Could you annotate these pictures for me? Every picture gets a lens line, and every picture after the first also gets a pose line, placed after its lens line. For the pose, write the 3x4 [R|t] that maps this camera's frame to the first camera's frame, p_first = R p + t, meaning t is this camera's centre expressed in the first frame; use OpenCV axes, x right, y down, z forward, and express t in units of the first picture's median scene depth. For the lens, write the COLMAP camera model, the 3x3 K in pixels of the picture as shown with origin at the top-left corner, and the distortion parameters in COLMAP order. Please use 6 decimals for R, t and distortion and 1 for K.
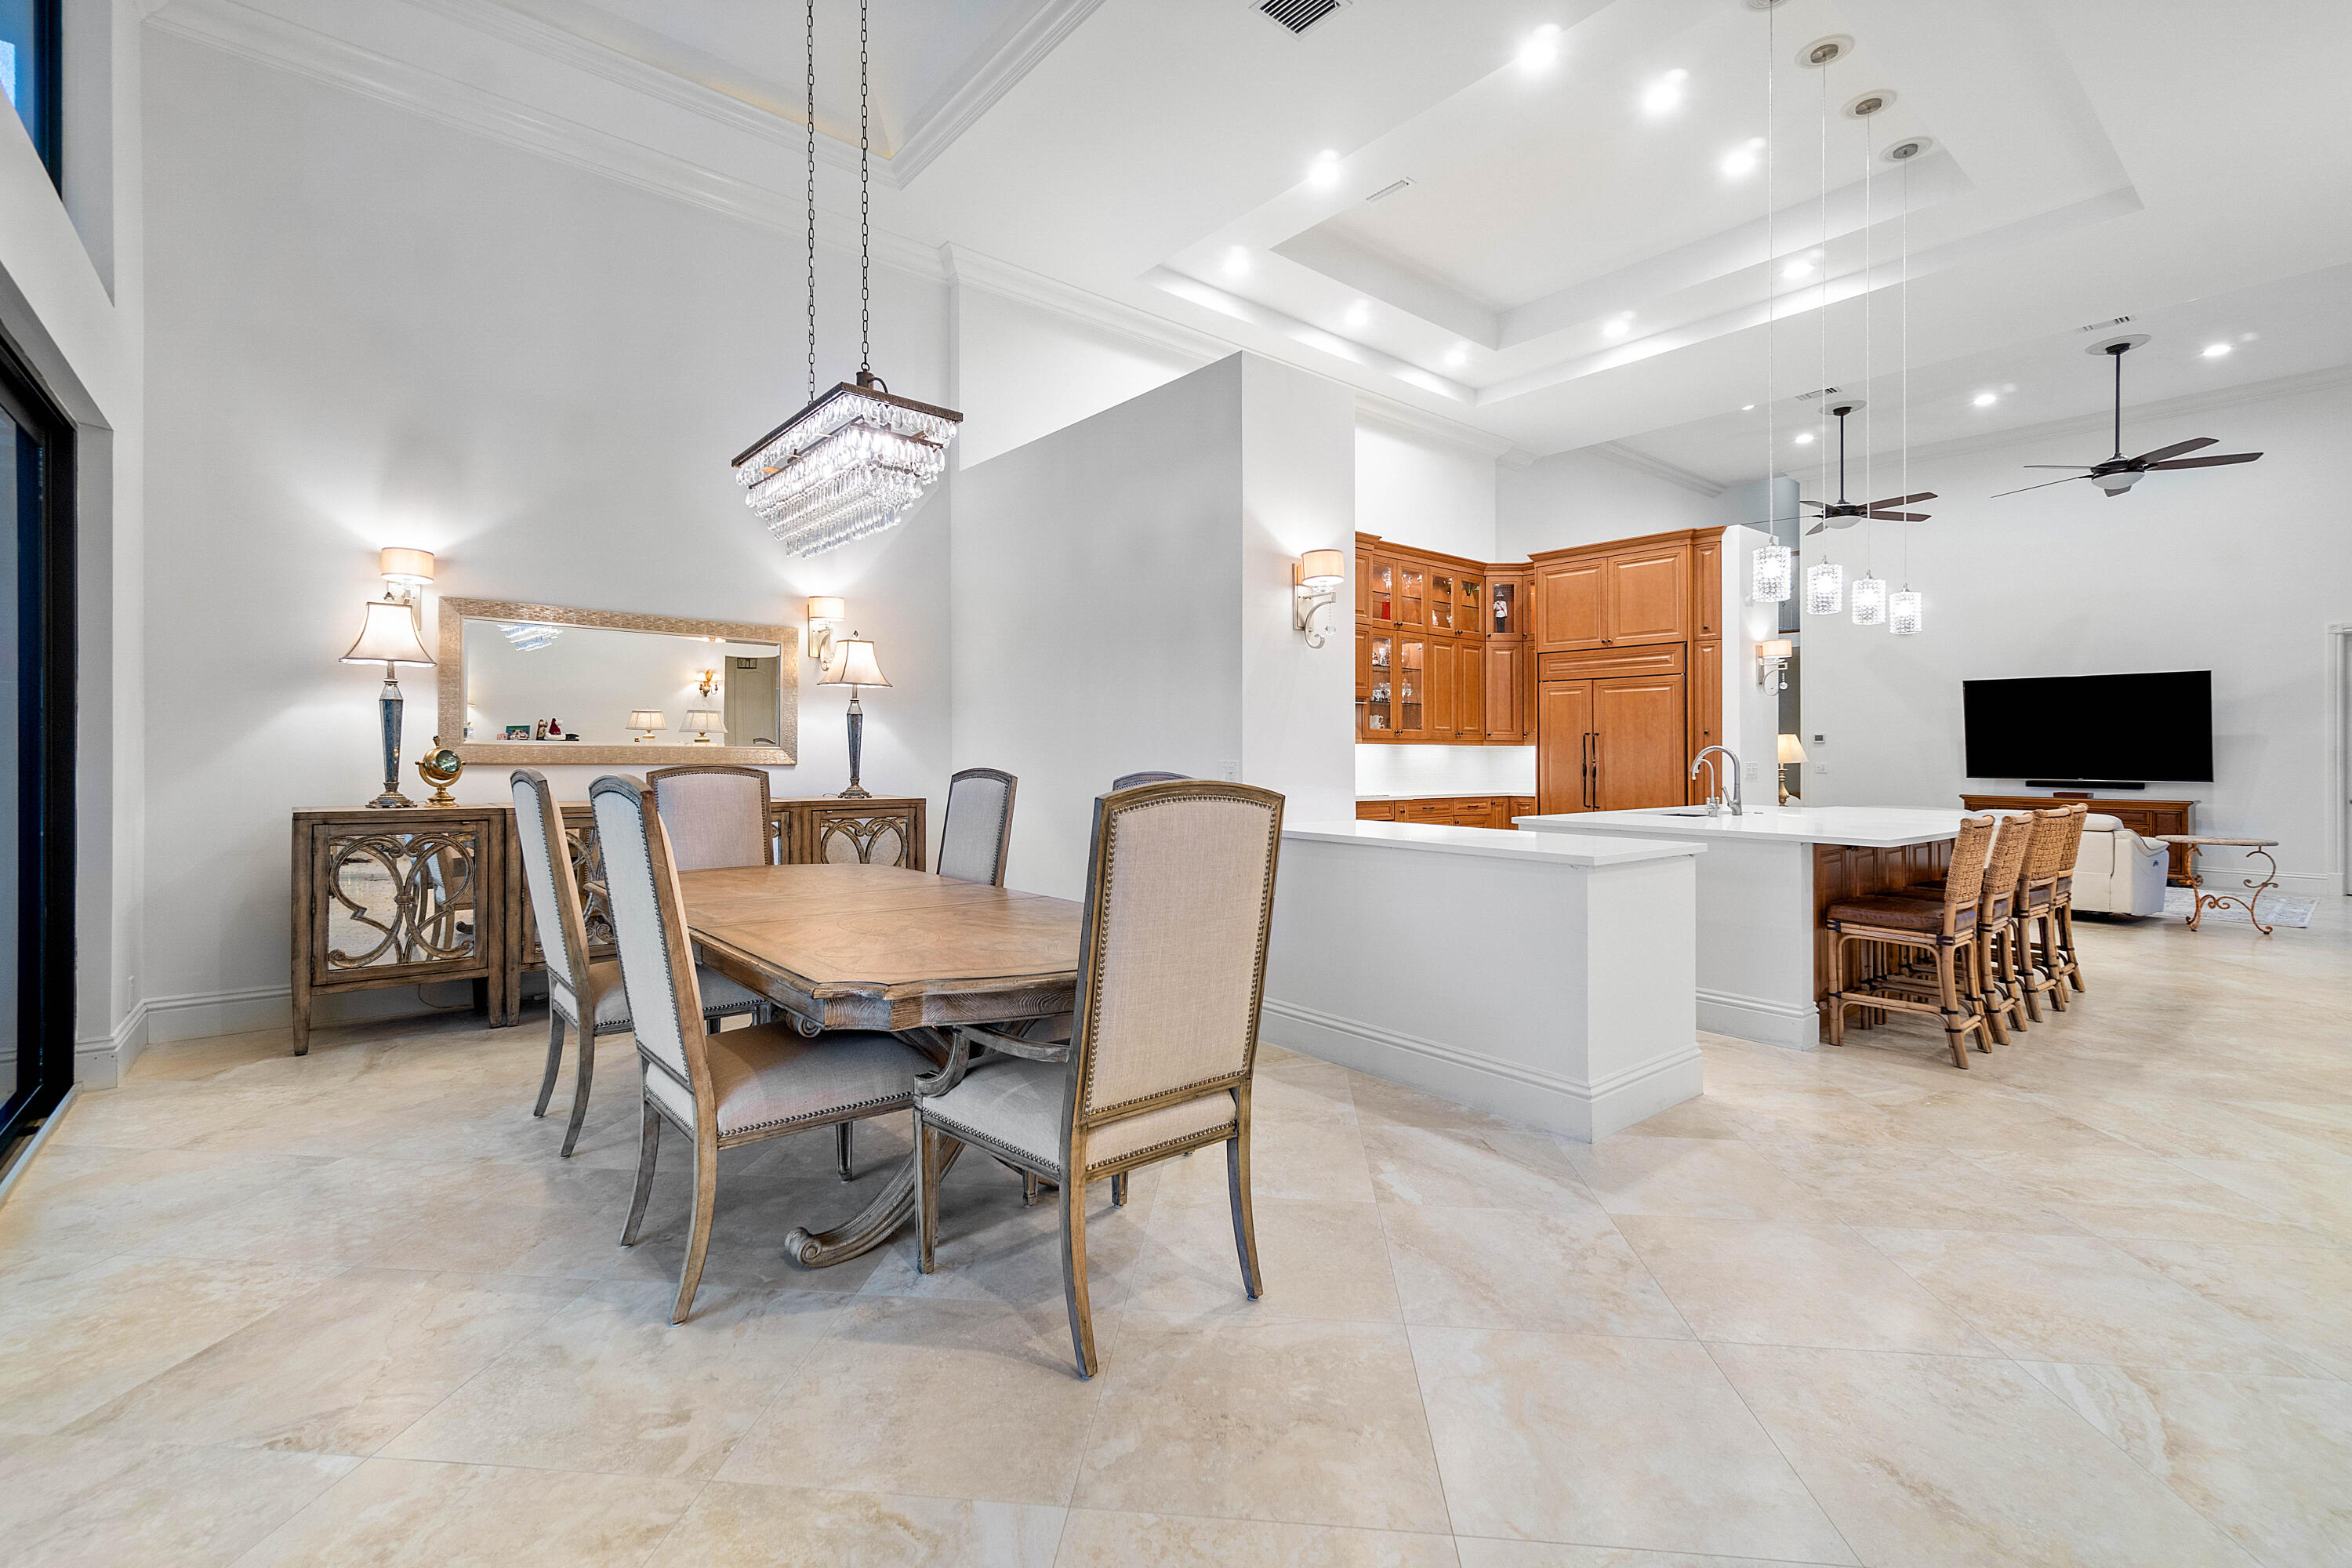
lens RADIAL K [[1028.0, 0, 1138.4], [0, 1028.0, 736.9], [0, 0, 1]] dist [-0.007641, 0.003888]
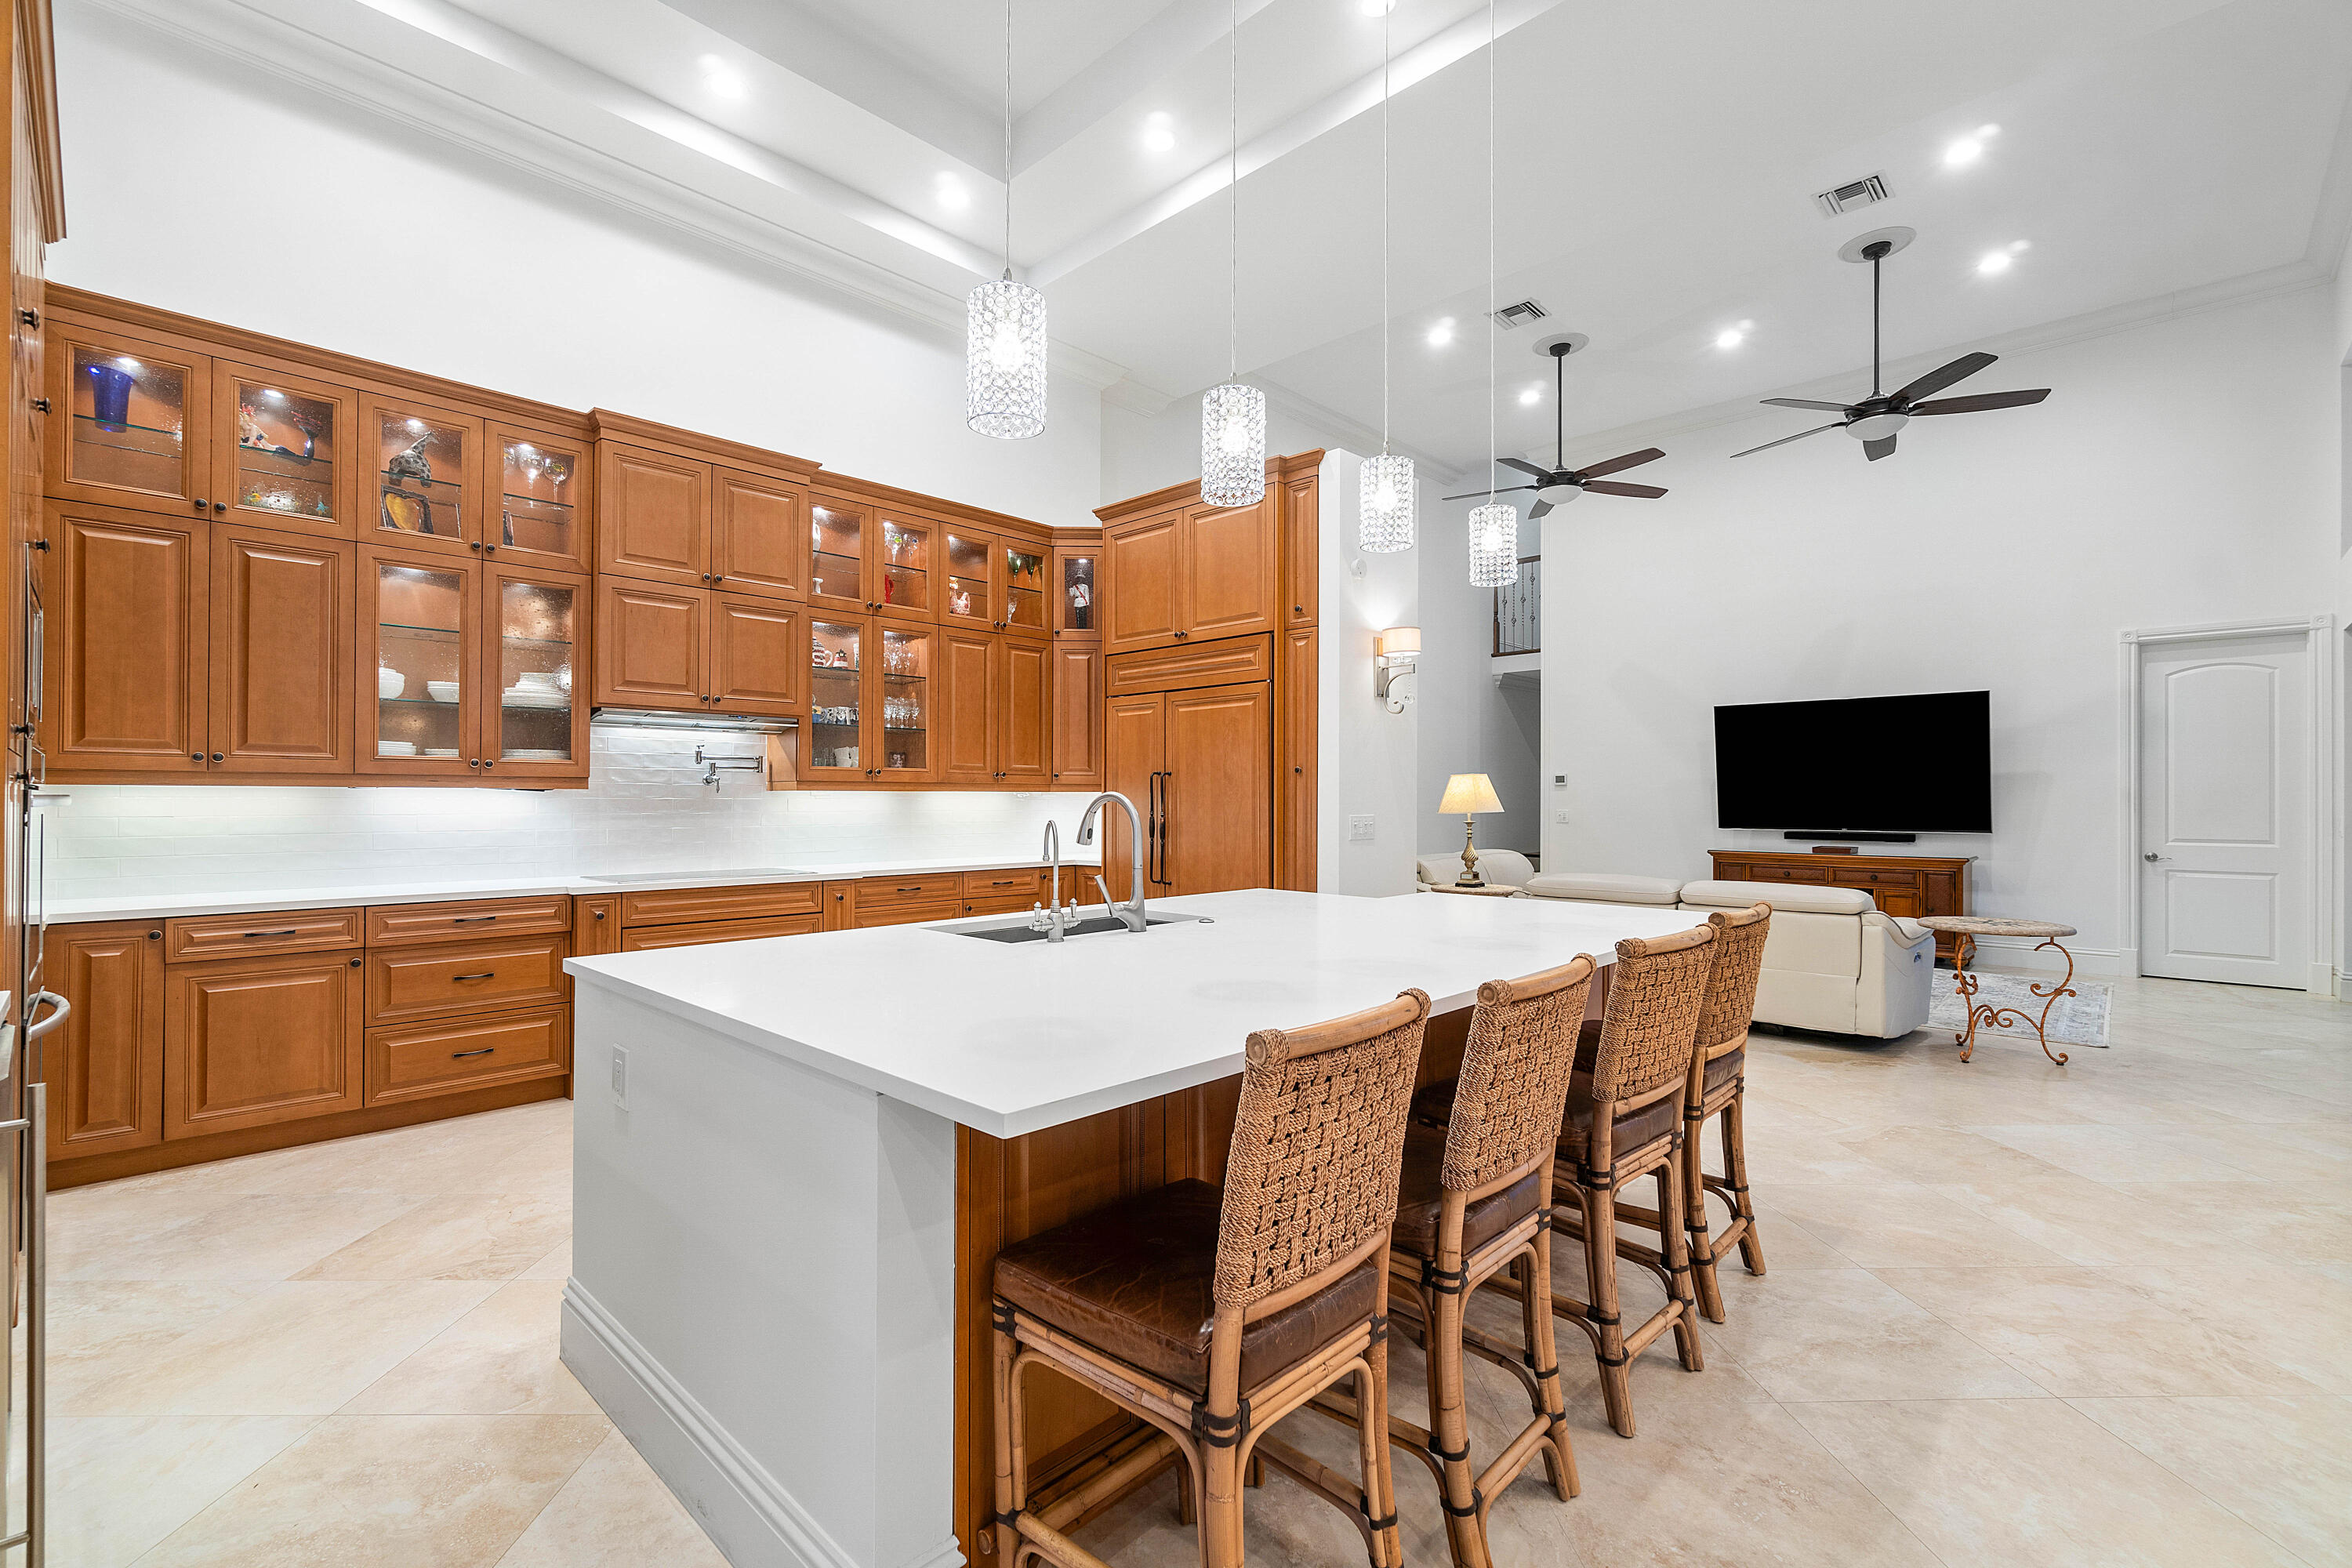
lens RADIAL K [[1028.0, 0, 1165.2], [0, 1028.0, 788.7], [0, 0, 1]] dist [-0.007641, 0.003888]
pose [[0.991621, -0.006340, 0.129025, 0.351451], [0.005659, 0.999968, 0.005649, 0.002692], [-0.129057, -0.004871, 0.991625, 0.333408]]
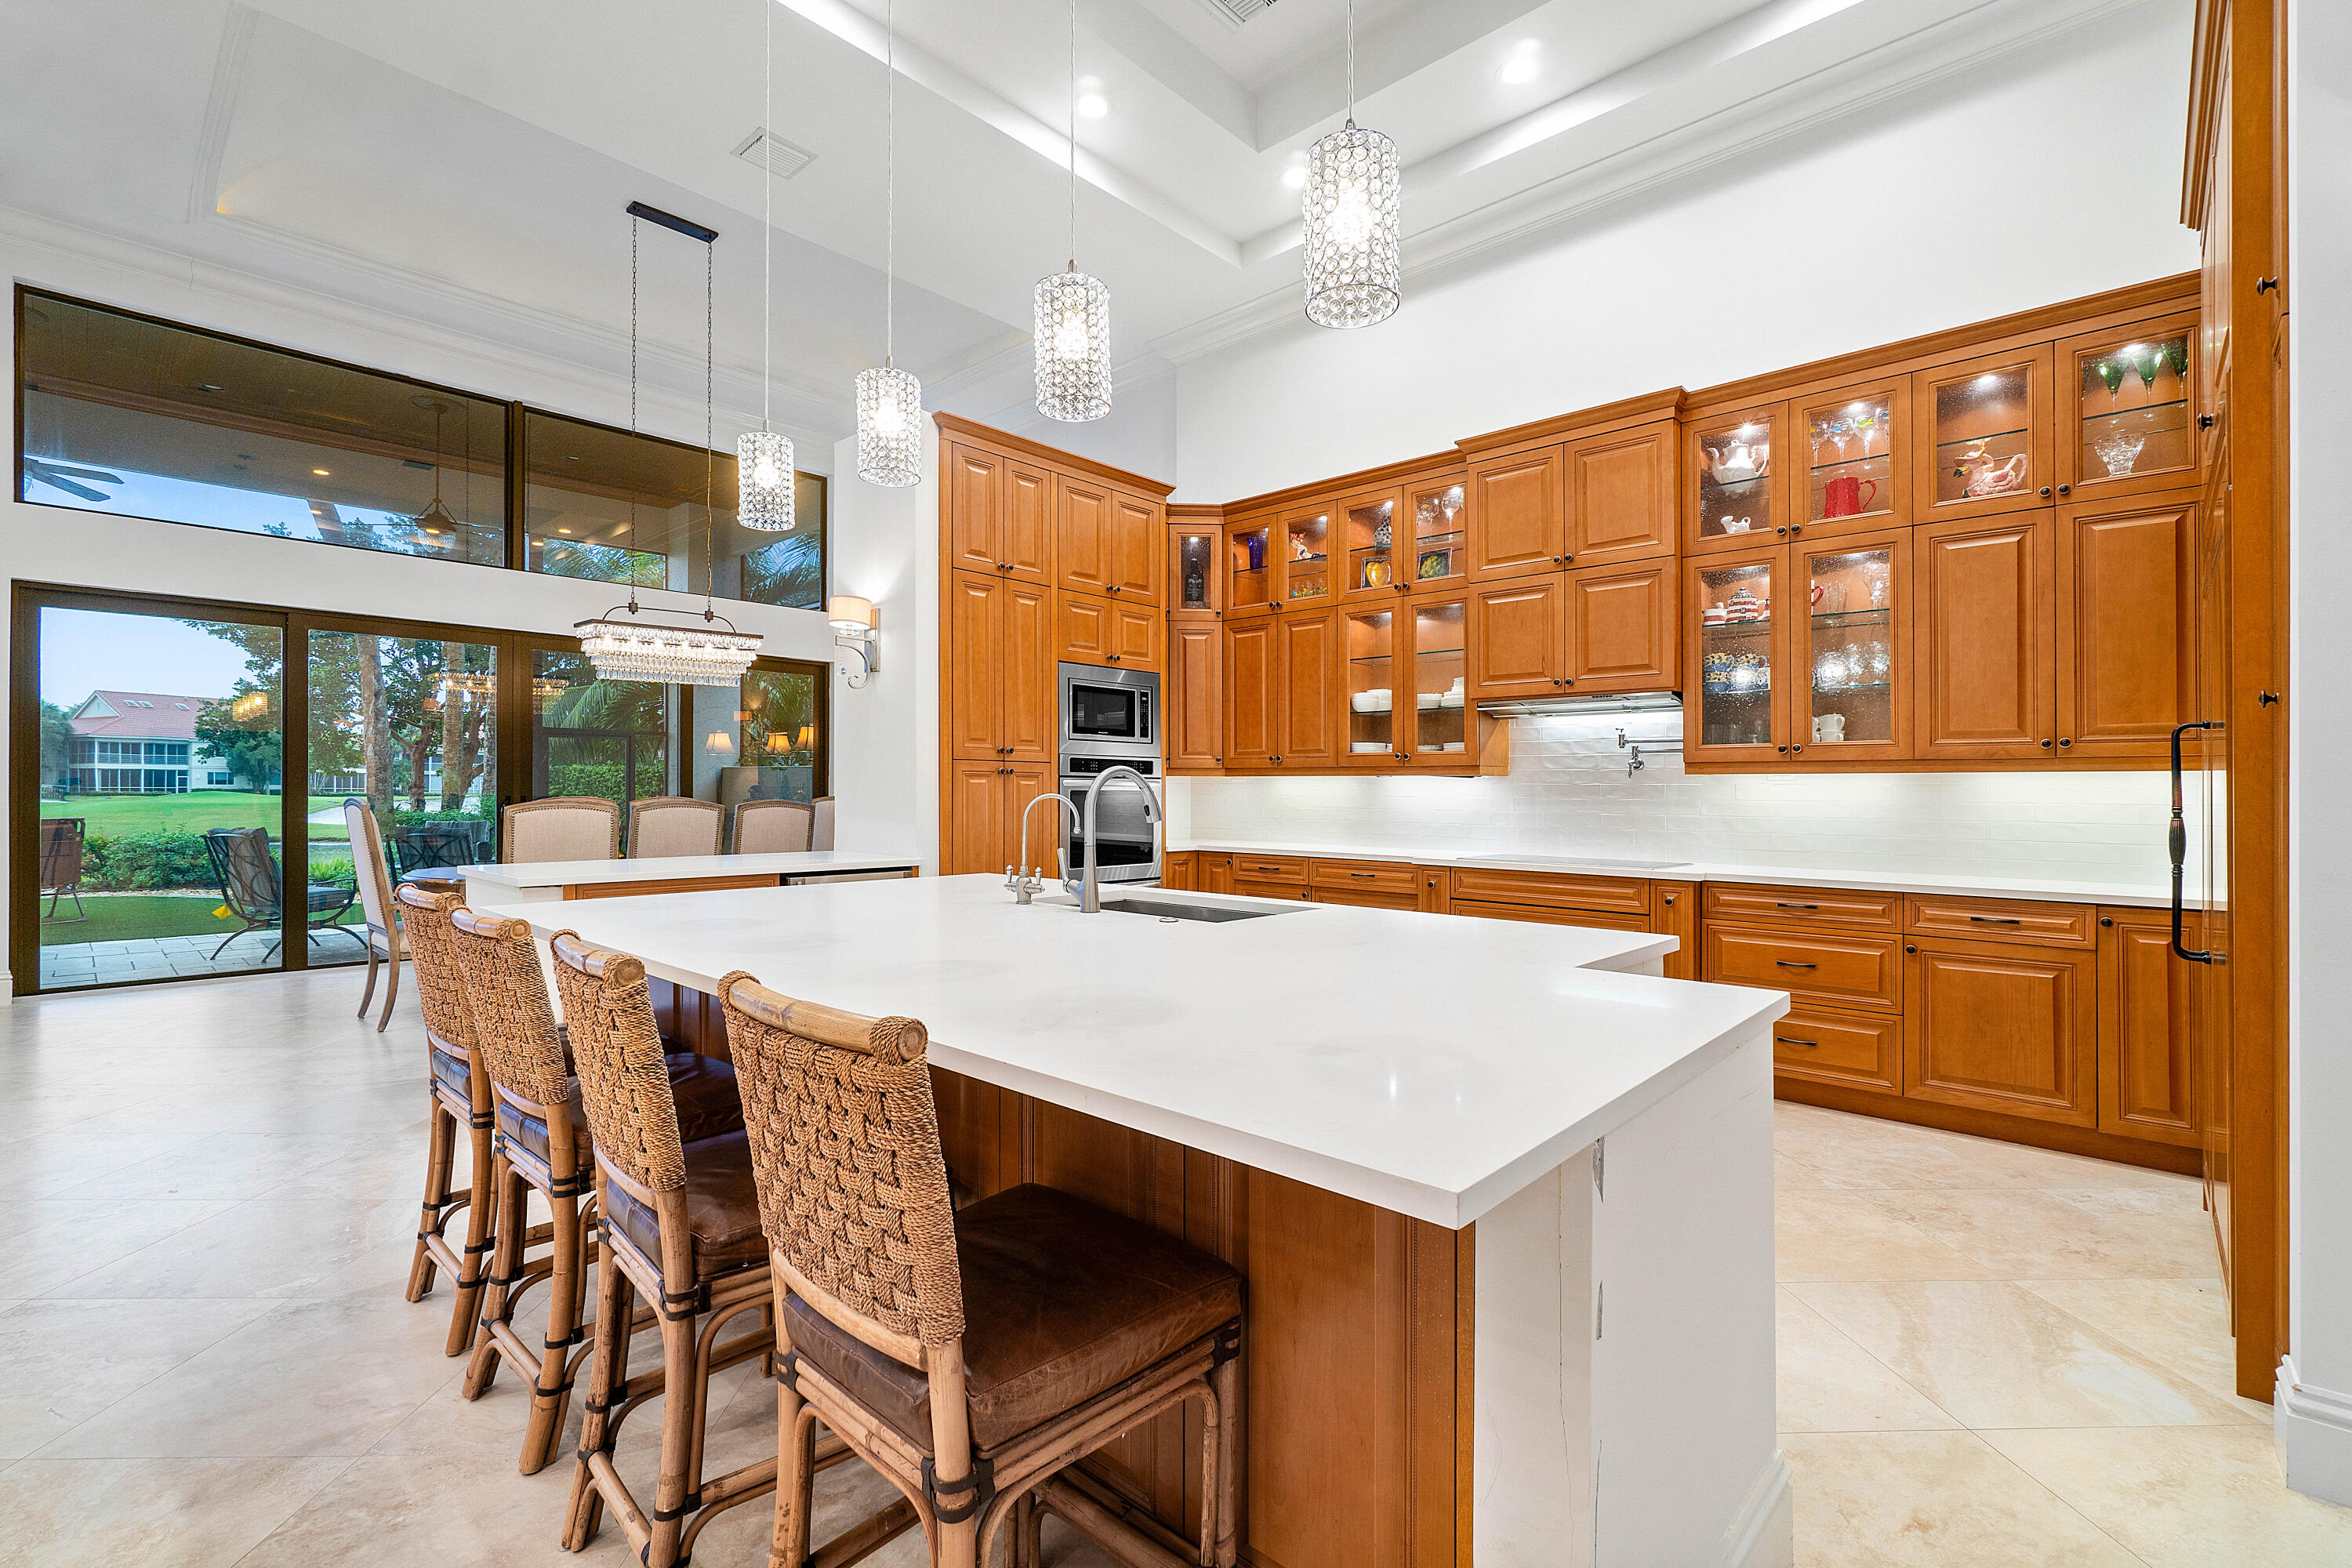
lens RADIAL K [[1028.0, 0, 1099.4], [0, 1028.0, 784.5], [0, 0, 1]] dist [-0.007641, 0.003888]
pose [[0.100504, -0.006715, -0.994914, 0.705998], [0.013095, 0.999900, -0.005426, 0.010012], [0.994850, -0.012483, 0.100582, 0.621864]]
